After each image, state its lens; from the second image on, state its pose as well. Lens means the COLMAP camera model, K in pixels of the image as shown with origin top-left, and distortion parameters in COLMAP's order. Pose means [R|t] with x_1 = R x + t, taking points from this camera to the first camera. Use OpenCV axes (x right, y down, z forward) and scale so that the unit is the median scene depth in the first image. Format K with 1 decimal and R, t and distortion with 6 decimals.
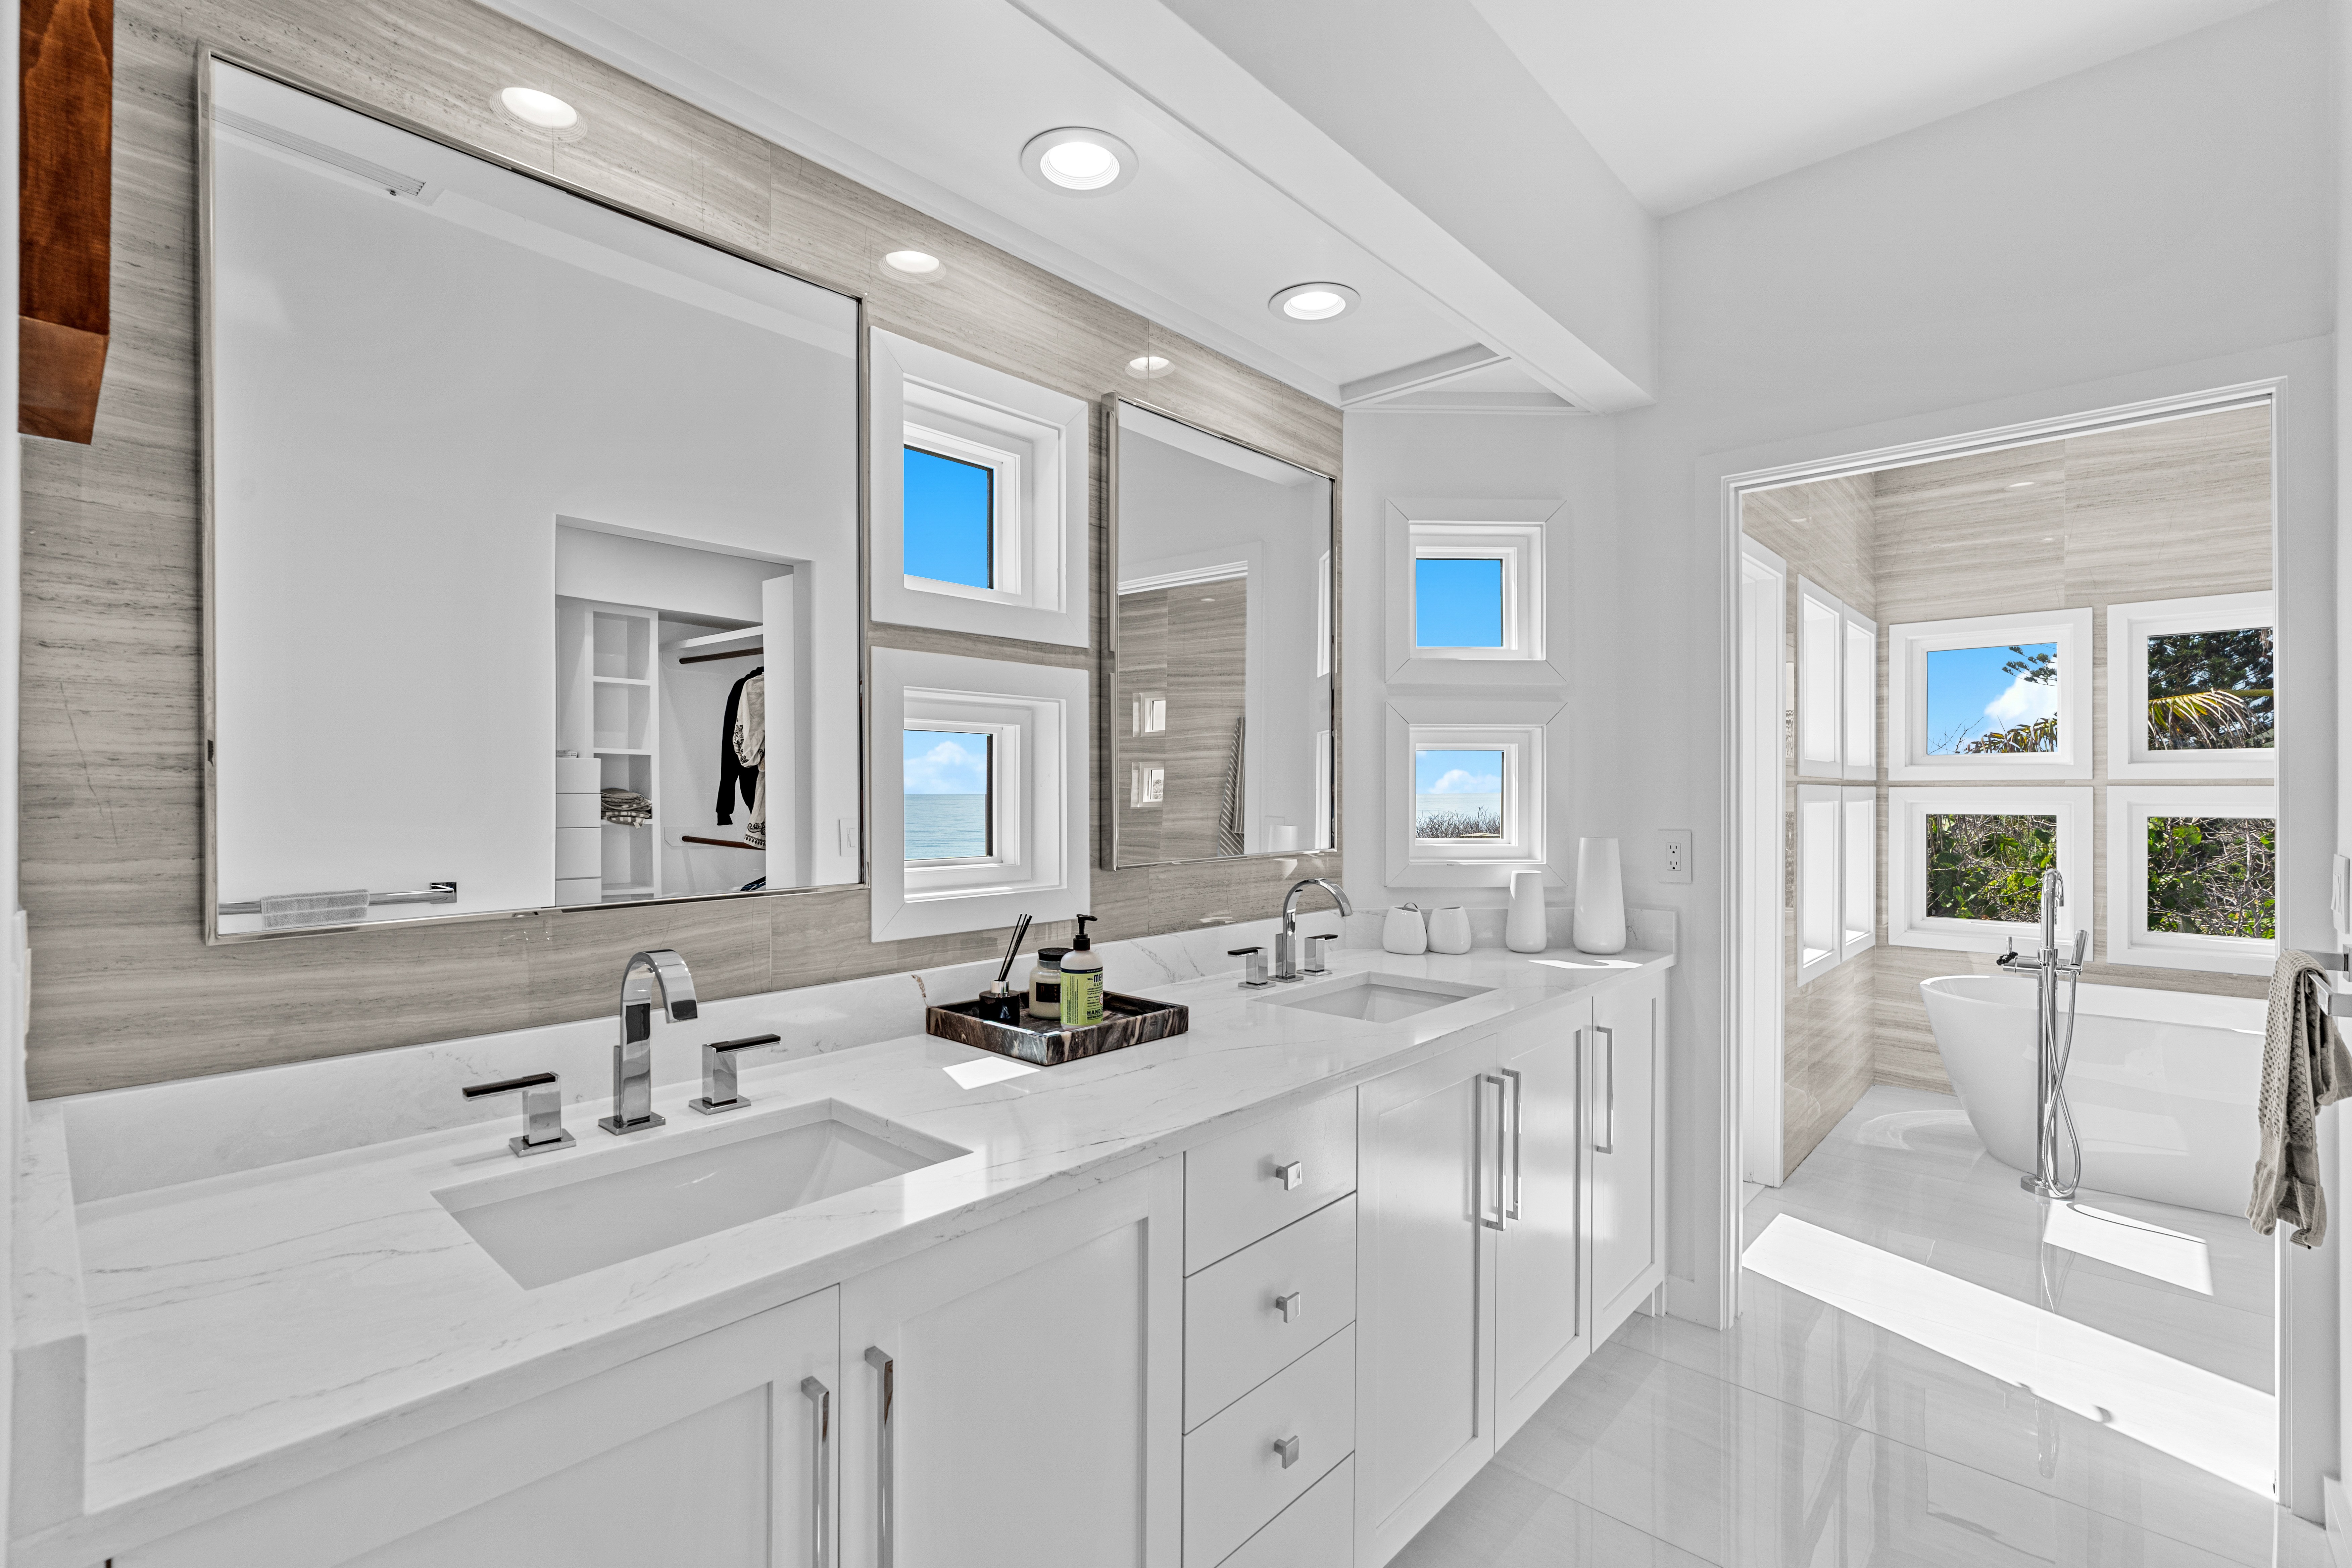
lens RADIAL K [[1084.8, 0, 1153.3], [0, 1084.8, 793.7], [0, 0, 1]] dist [-0.004450, 0.000623]
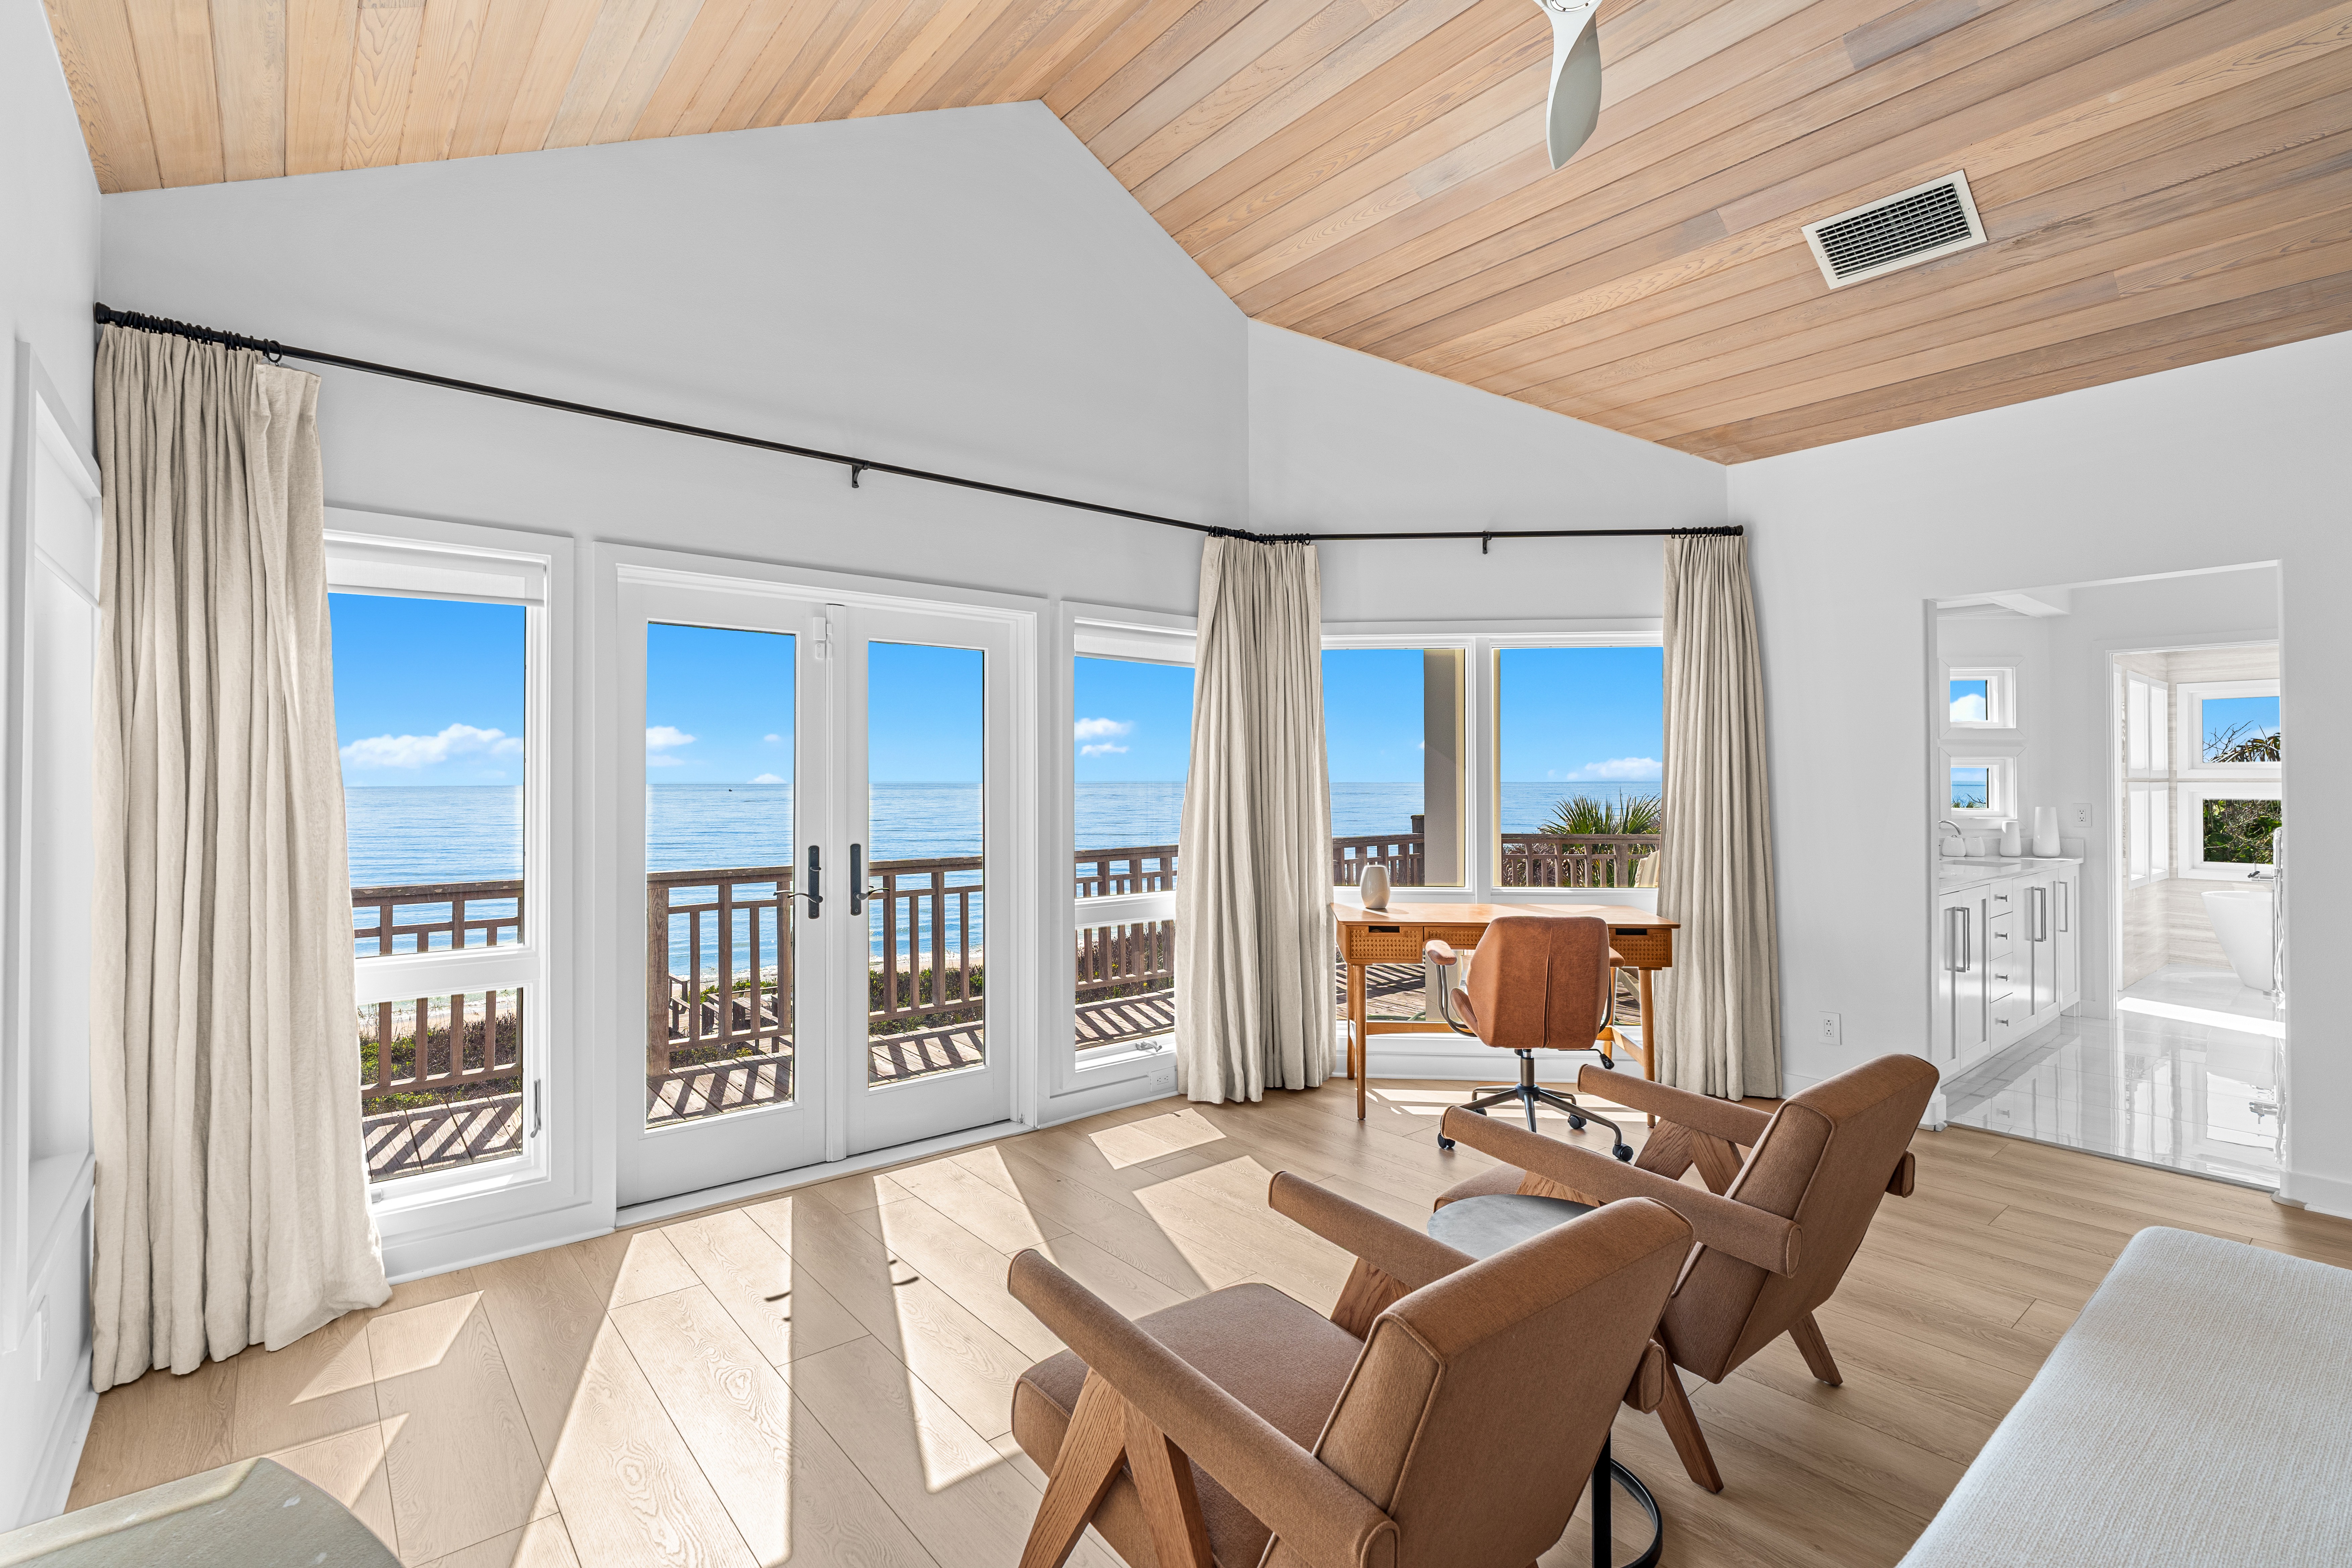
lens RADIAL K [[1084.8, 0, 1182.3], [0, 1084.8, 769.8], [0, 0, 1]] dist [-0.004450, 0.000623]
pose [[0.991290, -0.001434, -0.131690, -0.670266], [-0.000063, 0.999935, -0.011363, -0.006842], [0.131698, 0.011273, 0.991226, -0.920109]]
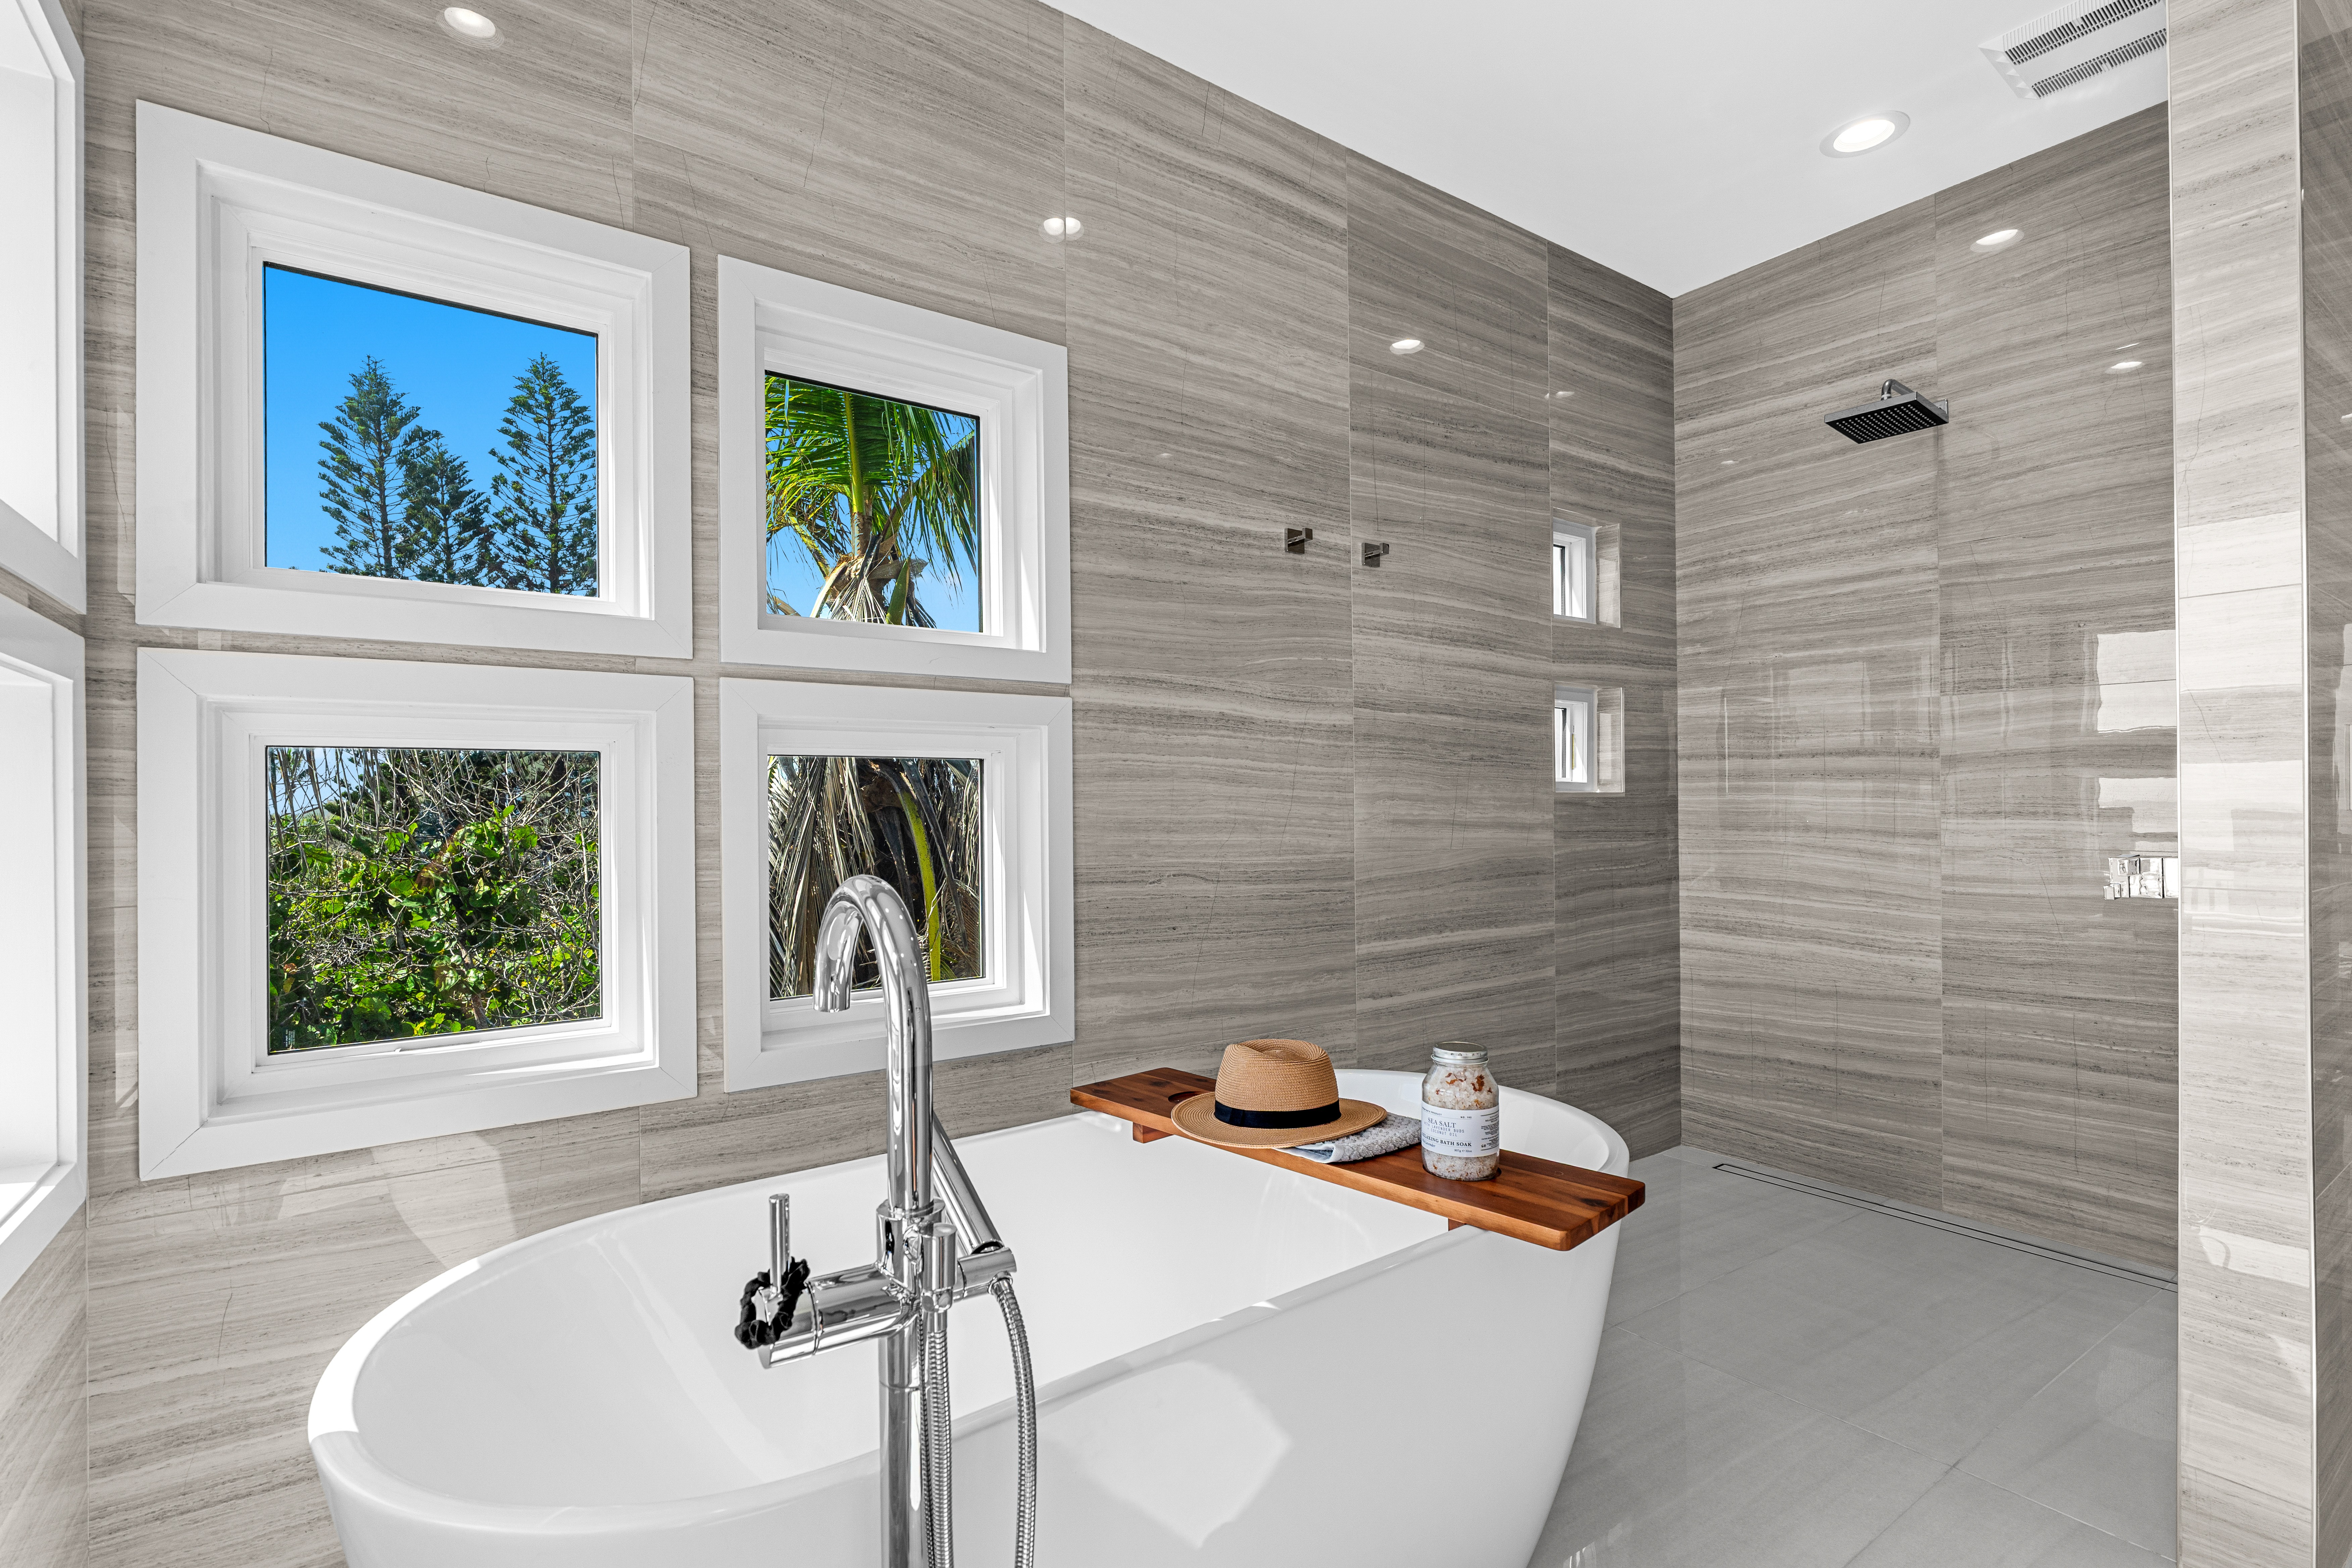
lens RADIAL K [[1084.8, 0, 1162.3], [0, 1084.8, 801.6], [0, 0, 1]] dist [-0.004450, 0.000623]
pose [[0.208774, 0.001618, 0.977963, 0.500268], [0.011453, 0.999926, -0.004099, 0.045576], [-0.977897, 0.012056, 0.208740, 0.740524]]
